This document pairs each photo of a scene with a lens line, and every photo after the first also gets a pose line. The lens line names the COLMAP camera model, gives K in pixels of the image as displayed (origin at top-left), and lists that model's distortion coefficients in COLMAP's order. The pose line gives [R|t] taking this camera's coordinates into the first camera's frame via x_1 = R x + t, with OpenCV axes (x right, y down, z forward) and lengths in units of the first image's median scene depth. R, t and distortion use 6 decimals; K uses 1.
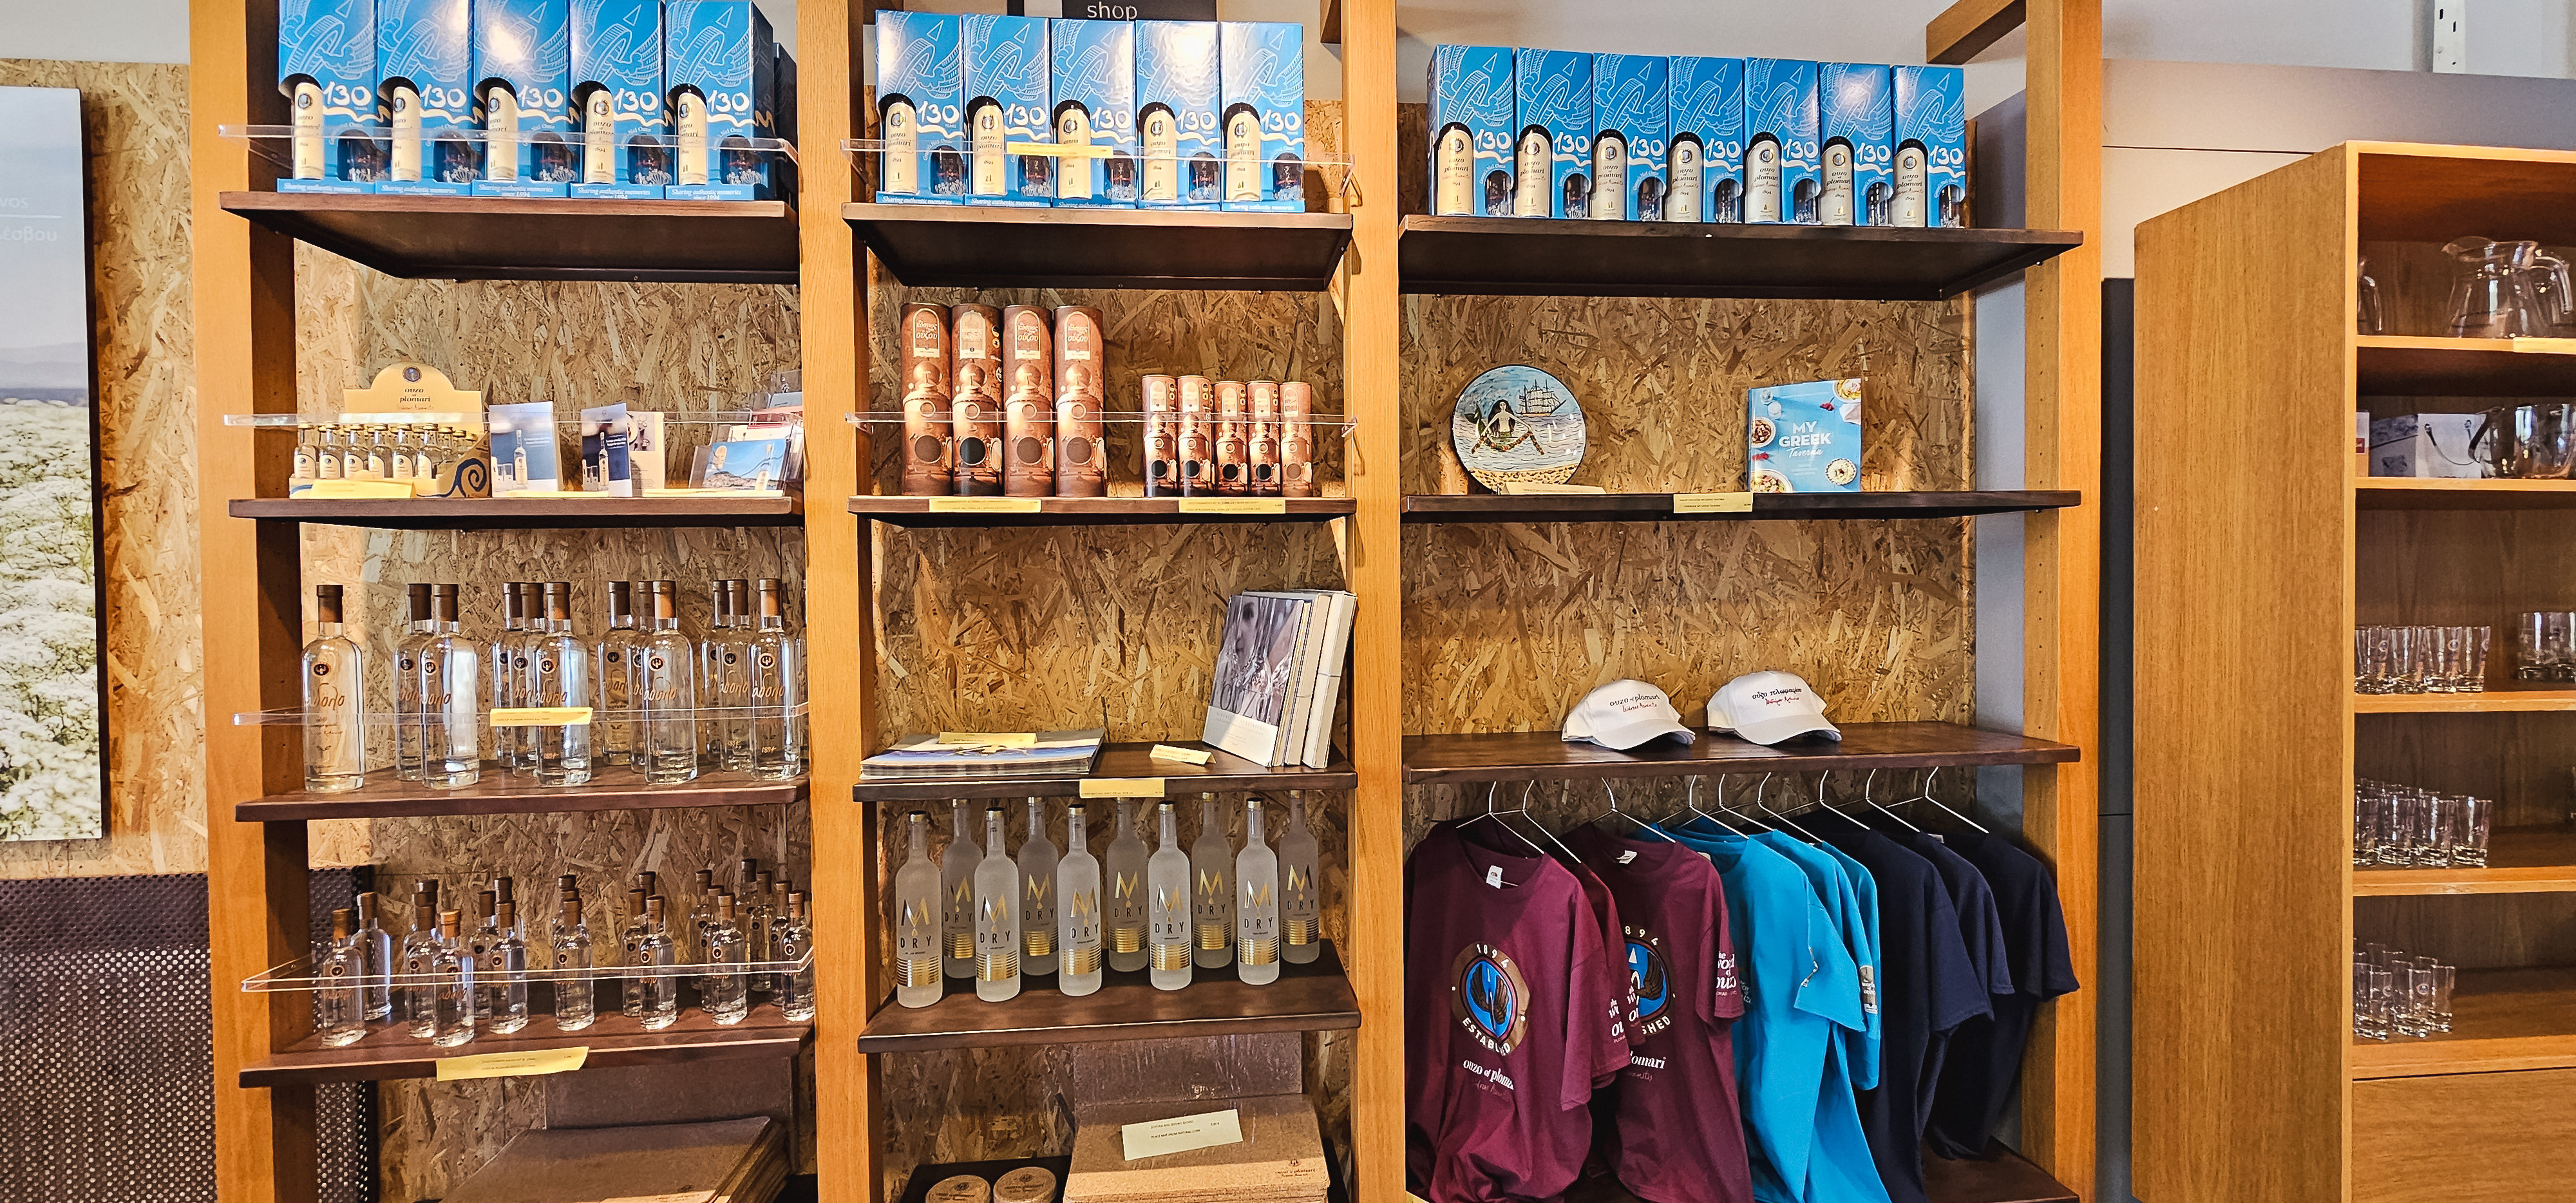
lens RADIAL K [[1132.2, 0, 1190.1], [0, 1132.2, 612.6], [0, 0, 1]] dist [-0.000883, -0.000457]
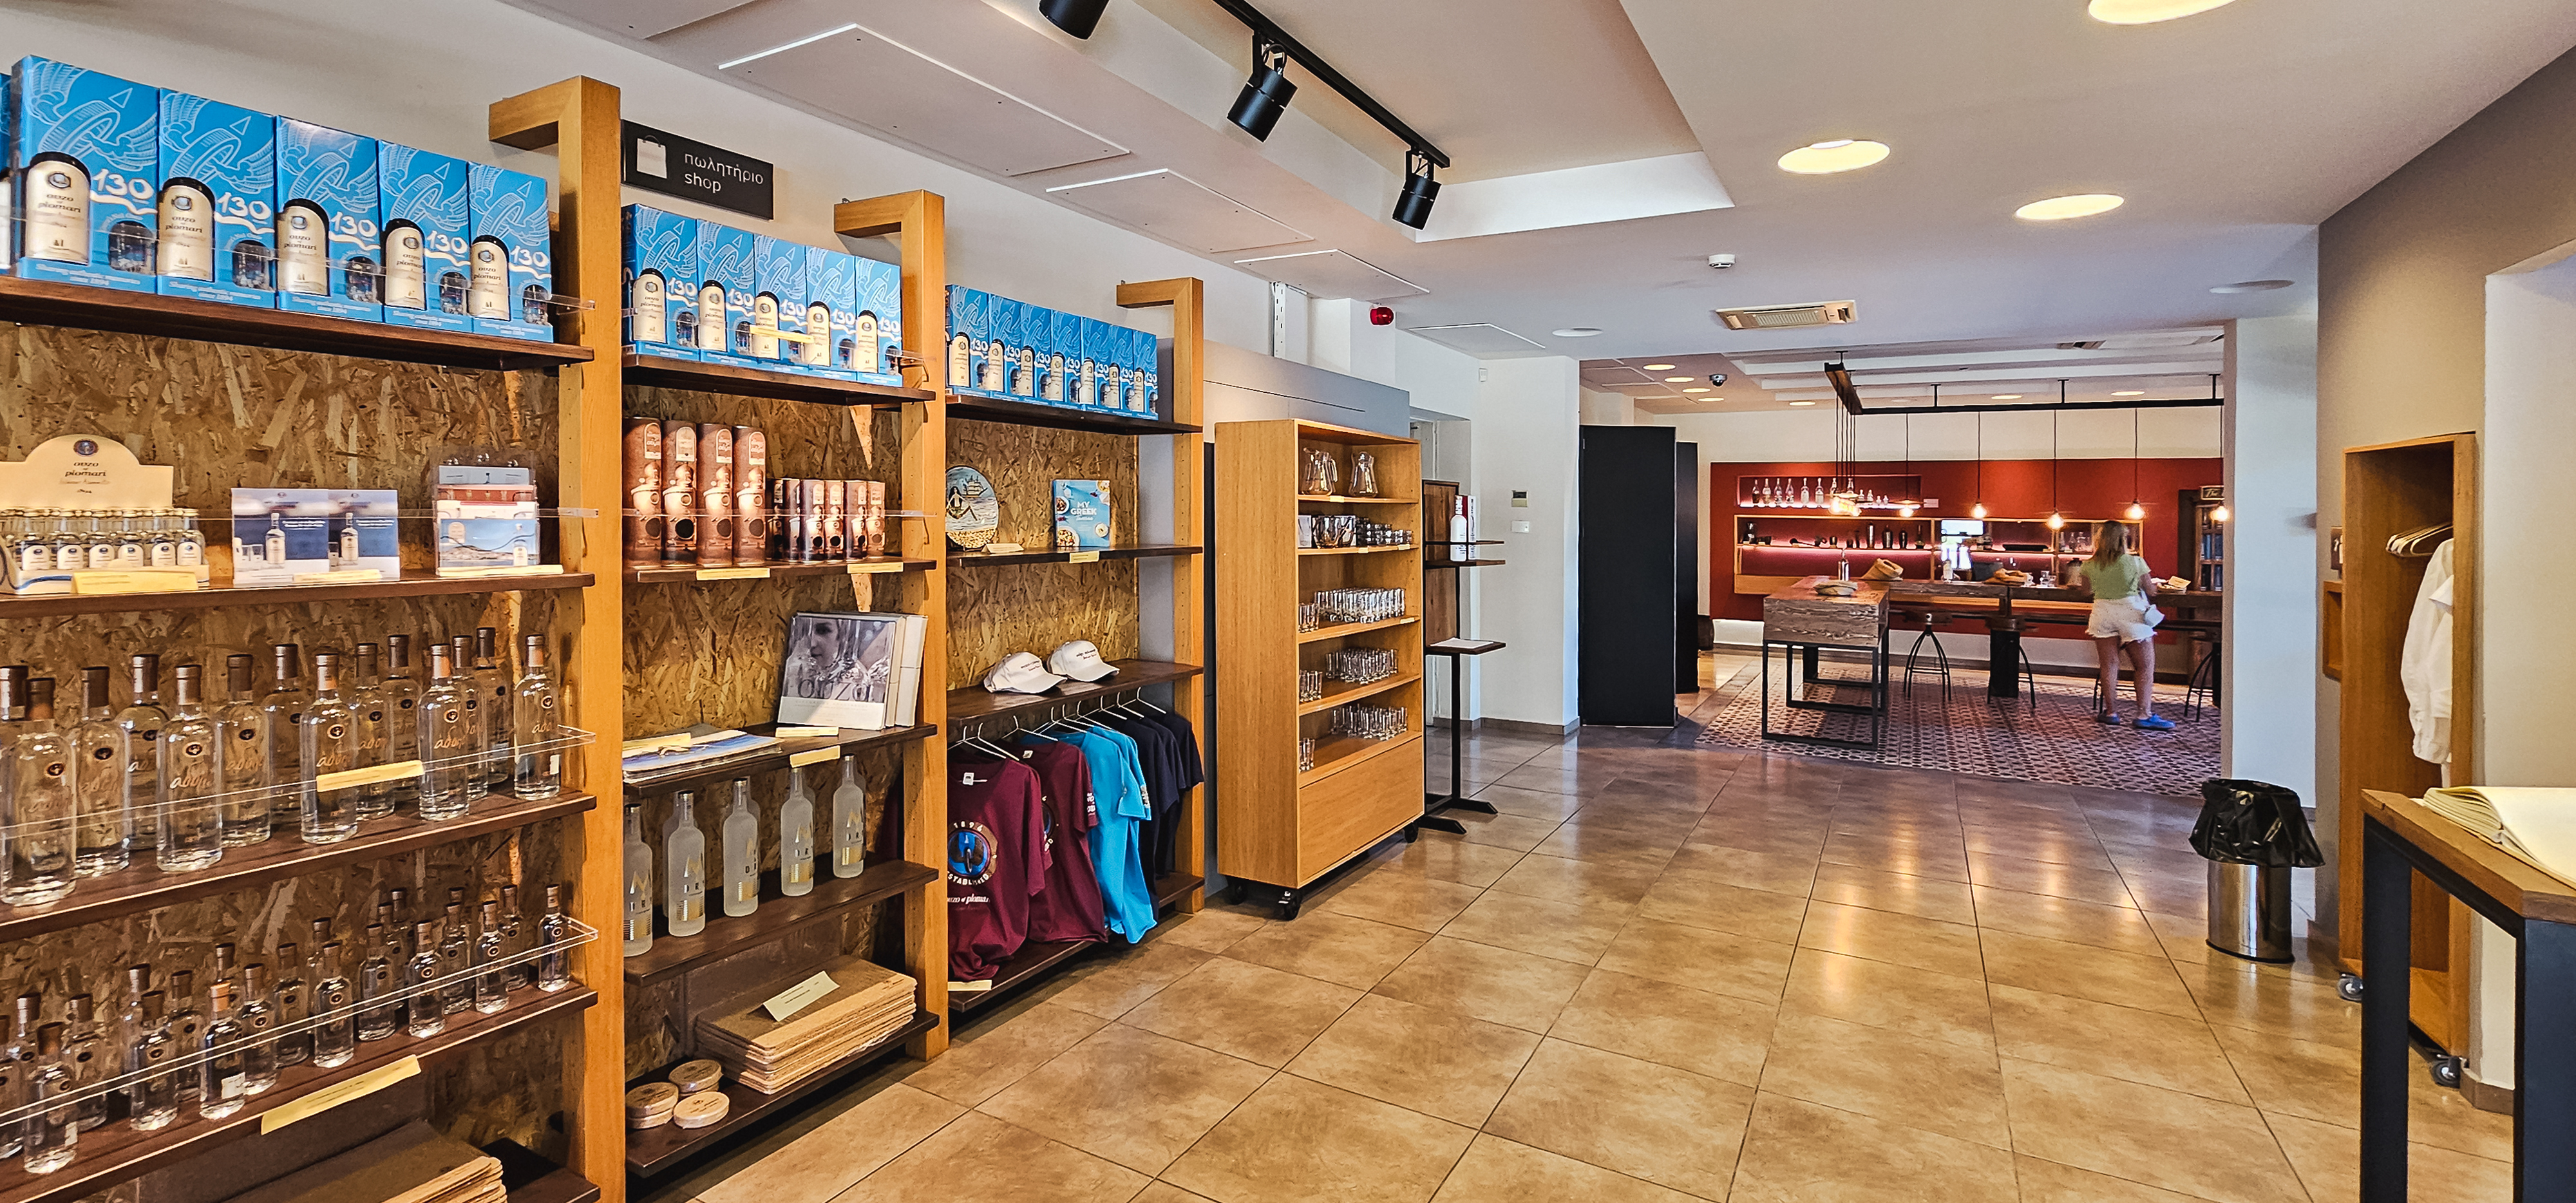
lens RADIAL K [[1108.0, 0, 1286.1], [0, 1108.0, 523.3], [0, 0, 1]] dist [0.002430, 0.000241]
pose [[0.580897, 0.006309, 0.813953, -0.805866], [0.010147, 0.999836, -0.014992, -0.115074], [-0.813914, 0.016967, 0.580737, -0.338587]]
